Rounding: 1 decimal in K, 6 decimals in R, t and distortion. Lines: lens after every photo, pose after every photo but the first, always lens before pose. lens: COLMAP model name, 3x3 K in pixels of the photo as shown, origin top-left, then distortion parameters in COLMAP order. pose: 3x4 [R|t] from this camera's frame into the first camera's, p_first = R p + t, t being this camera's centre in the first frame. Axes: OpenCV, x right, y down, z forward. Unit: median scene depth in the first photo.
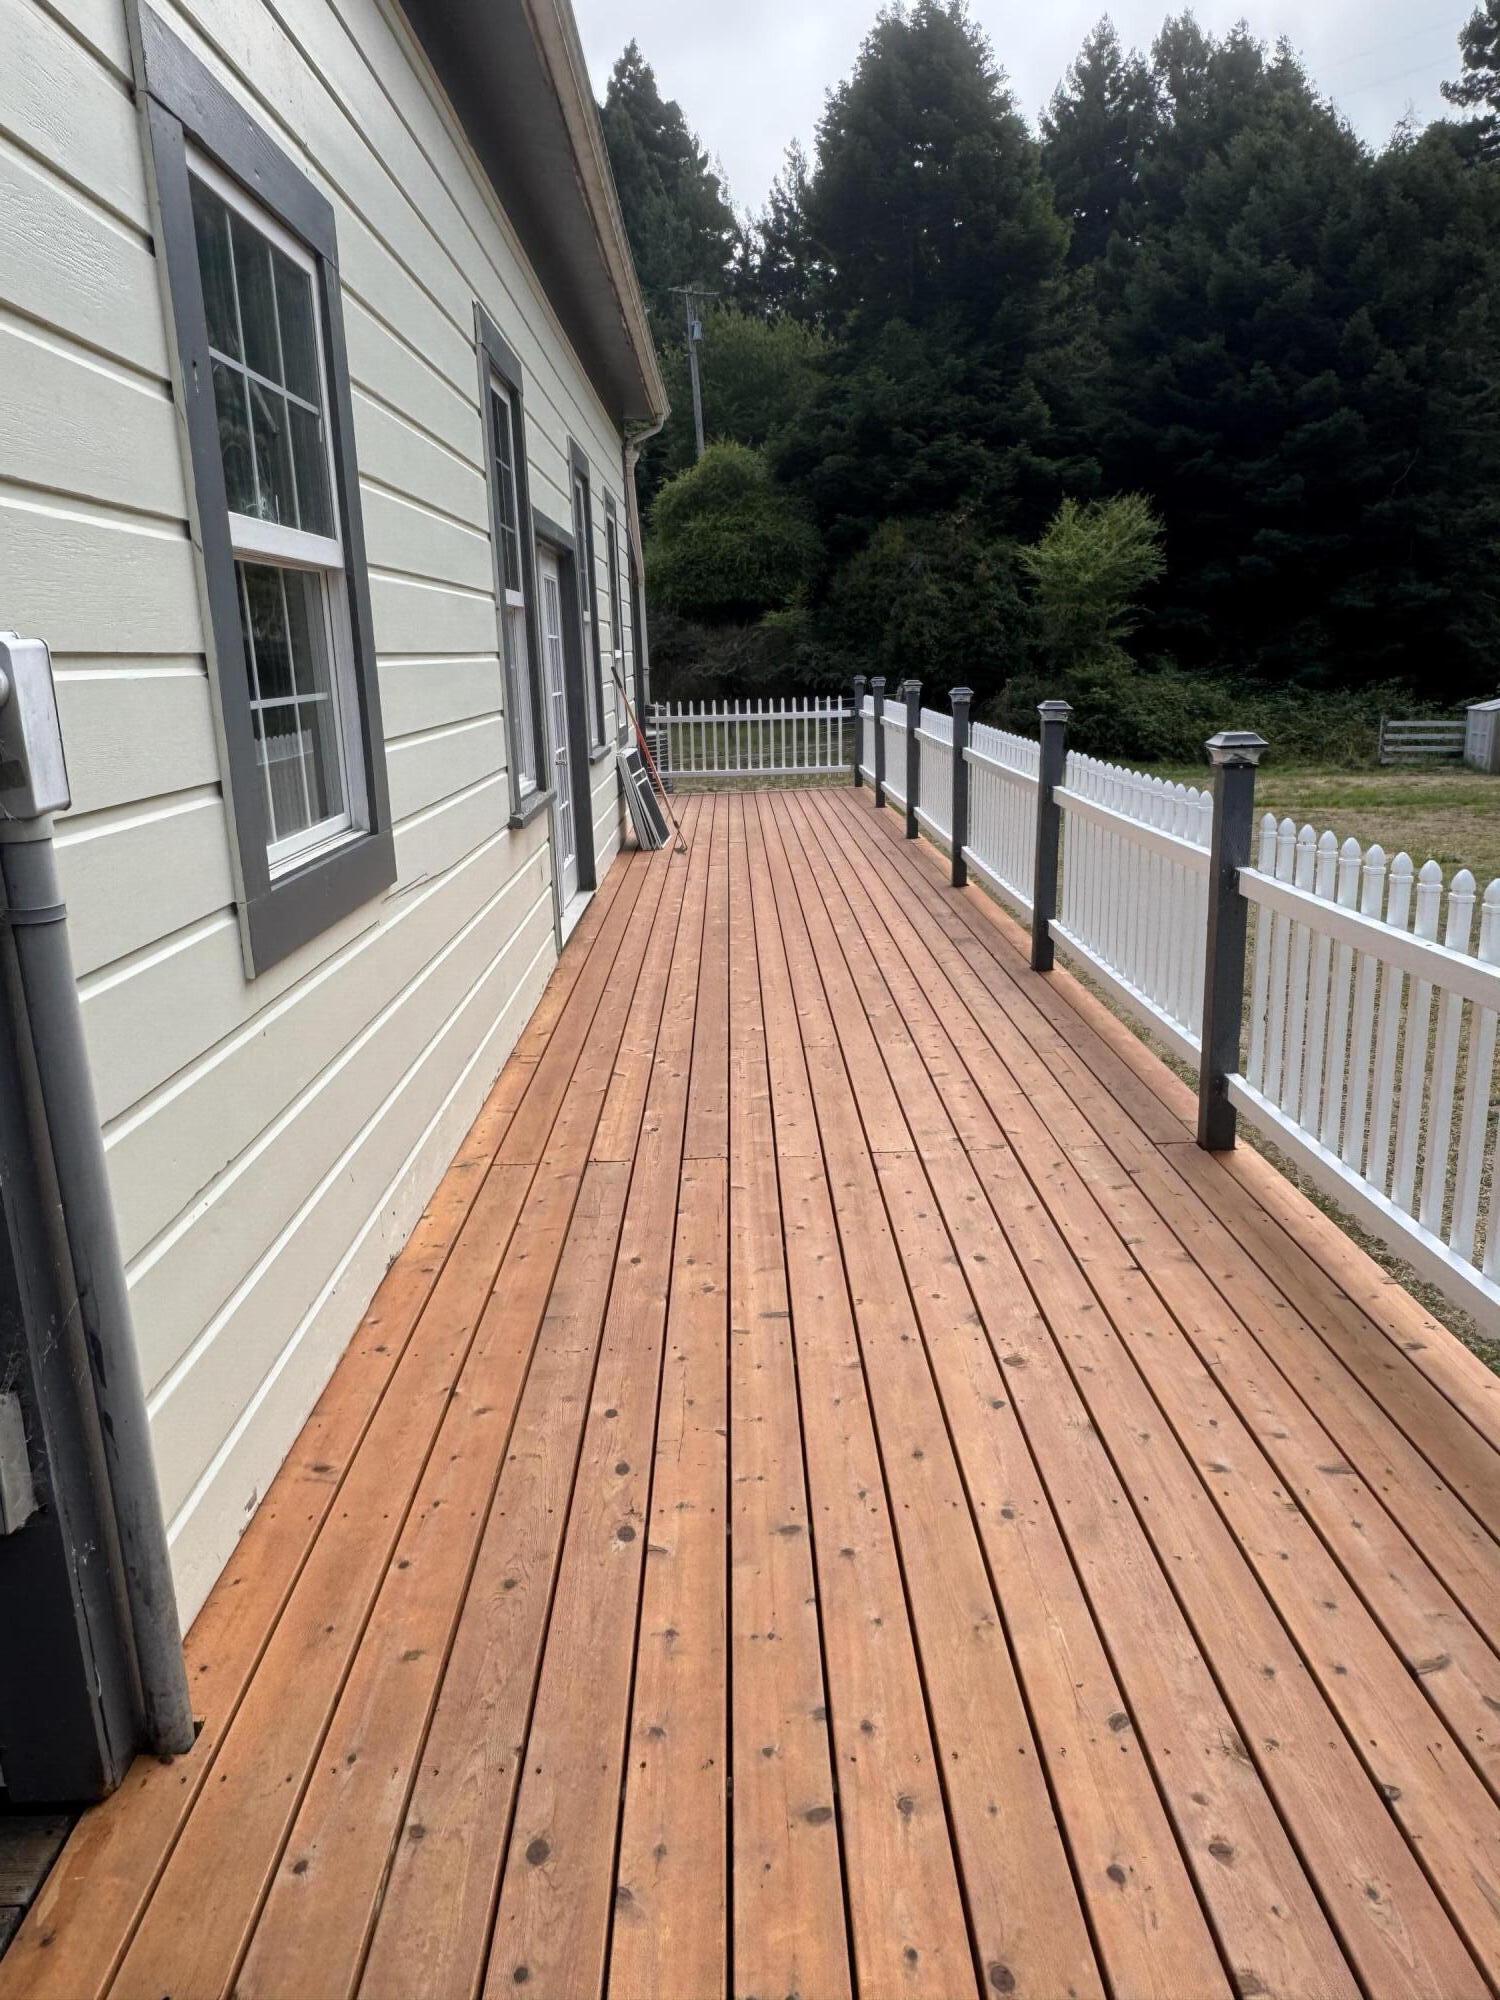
lens RADIAL K [[1390.8, 0, 750.0], [0, 1390.8, 1000.0], [0, 0, 1]] dist [-0.002478, -0.003555]
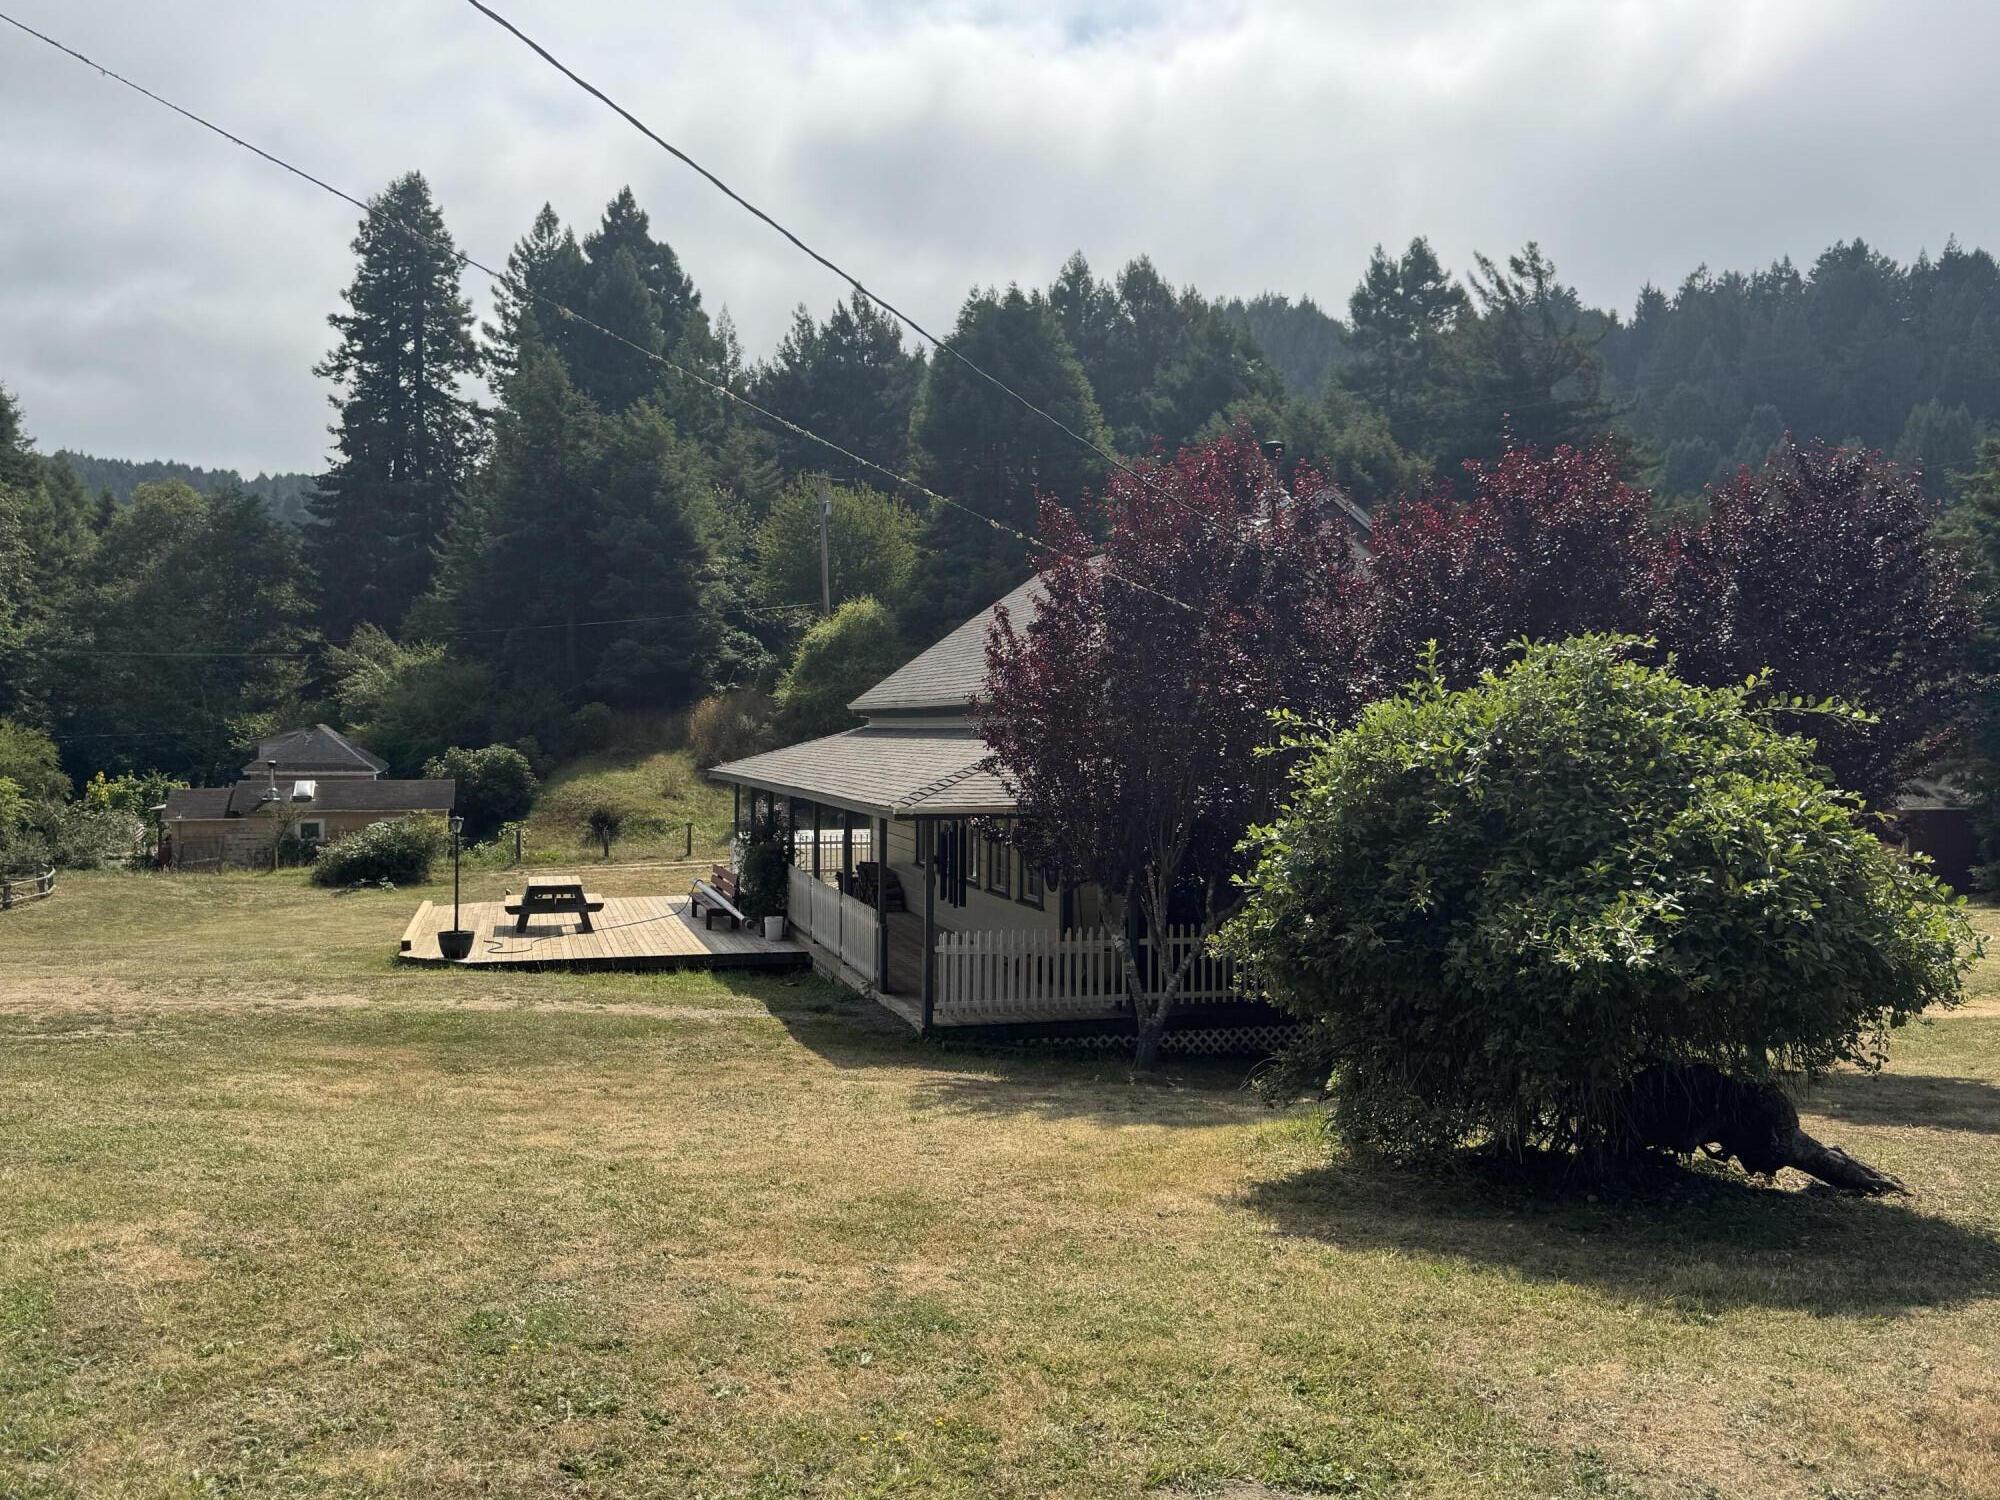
lens RADIAL K [[1610.9, 0, 1000.0], [0, 1610.9, 750.0], [0, 0, 1]] dist [0.003474, 0.000941]
pose [[0.964093, 0.037230, 0.262941, -0.164251], [0.024628, 0.973323, -0.228115, 0.031786], [-0.264419, 0.226400, 0.937457, -0.200397]]
